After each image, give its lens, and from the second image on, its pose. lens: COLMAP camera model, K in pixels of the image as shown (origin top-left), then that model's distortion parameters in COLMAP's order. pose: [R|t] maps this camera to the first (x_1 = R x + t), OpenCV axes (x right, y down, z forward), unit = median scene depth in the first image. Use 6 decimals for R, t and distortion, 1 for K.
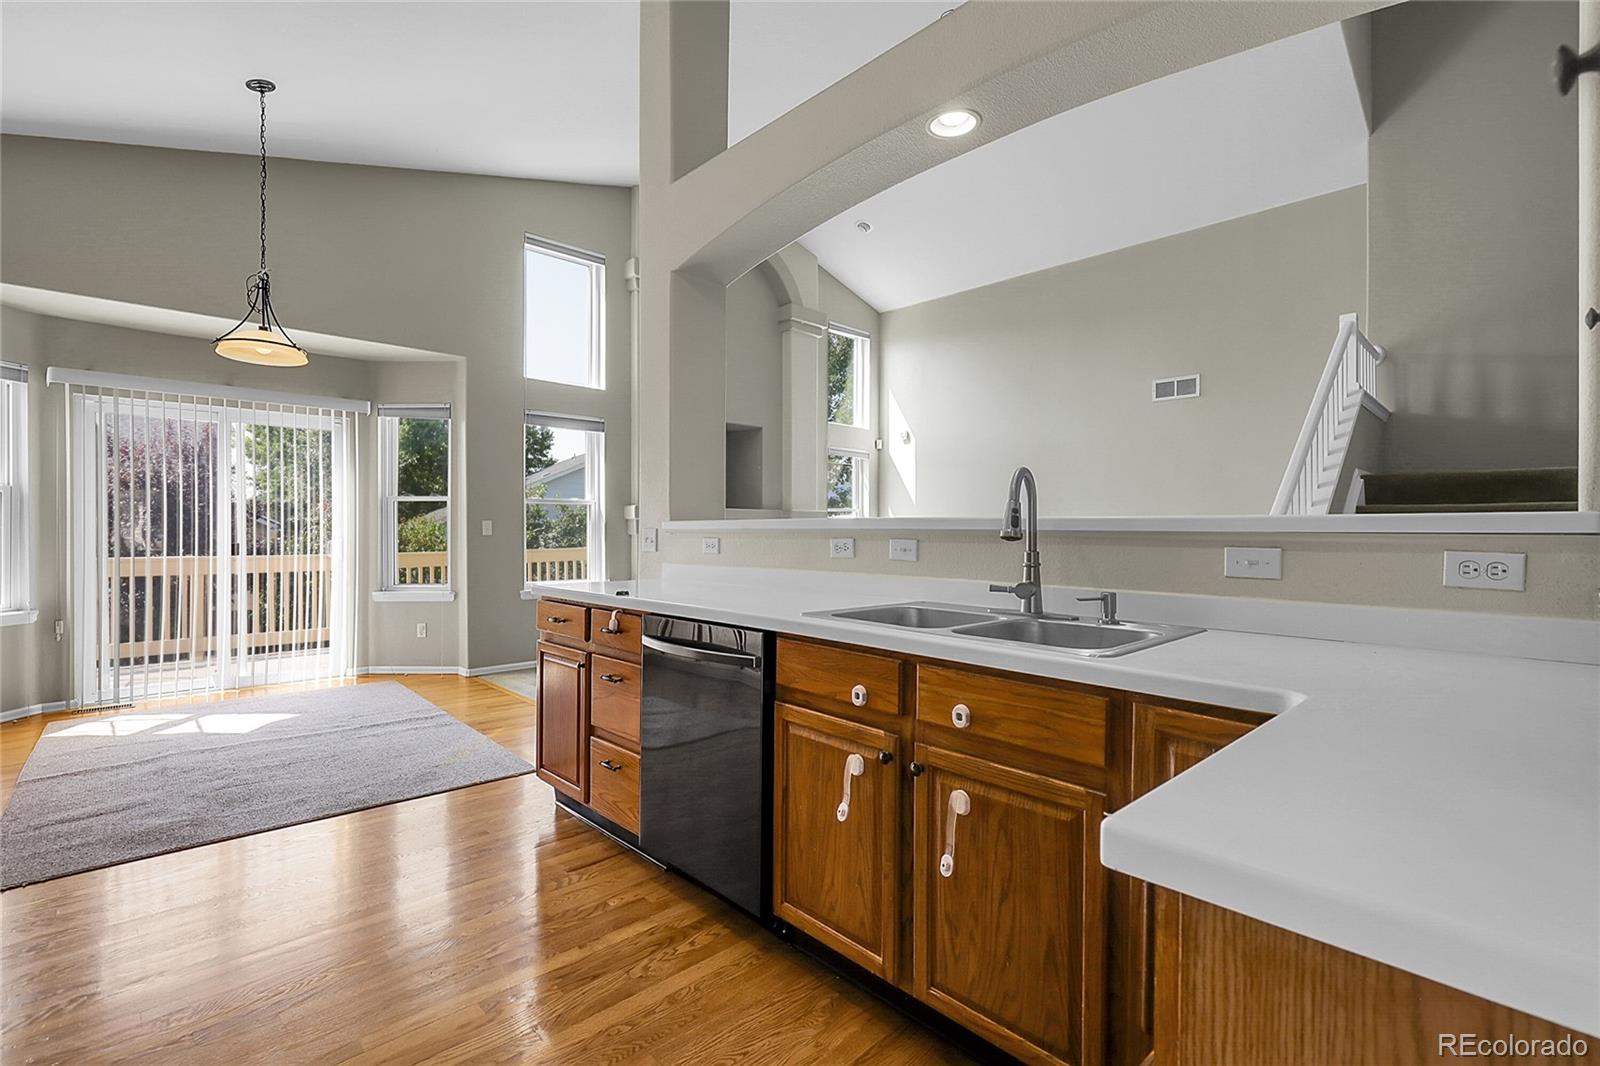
lens RADIAL K [[721.8, 0, 796.7], [0, 721.8, 535.1], [0, 0, 1]] dist [-0.000193, 0.000788]
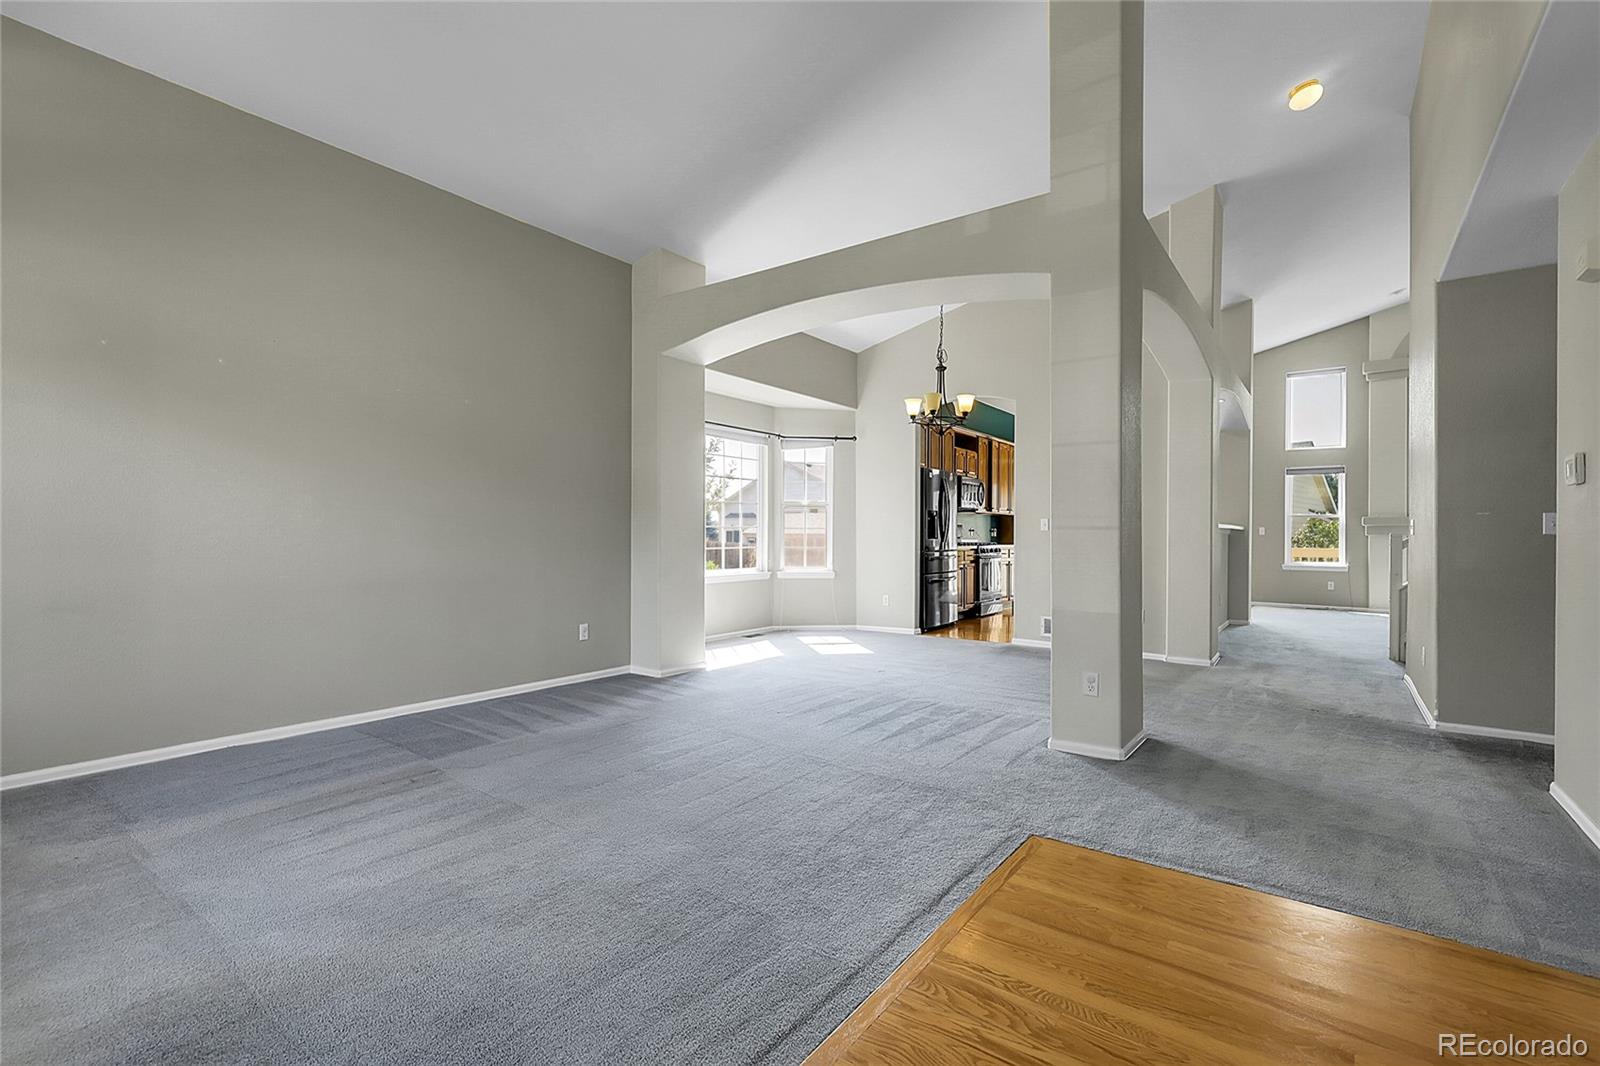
lens RADIAL K [[721.8, 0, 796.7], [0, 721.8, 535.1], [0, 0, 1]] dist [-0.000193, 0.000788]
pose [[0.168797, -0.001749, -0.985649, 1.123396], [-0.011957, 0.999921, -0.003821, 0.020267], [0.985578, 0.012430, 0.168763, -0.503086]]
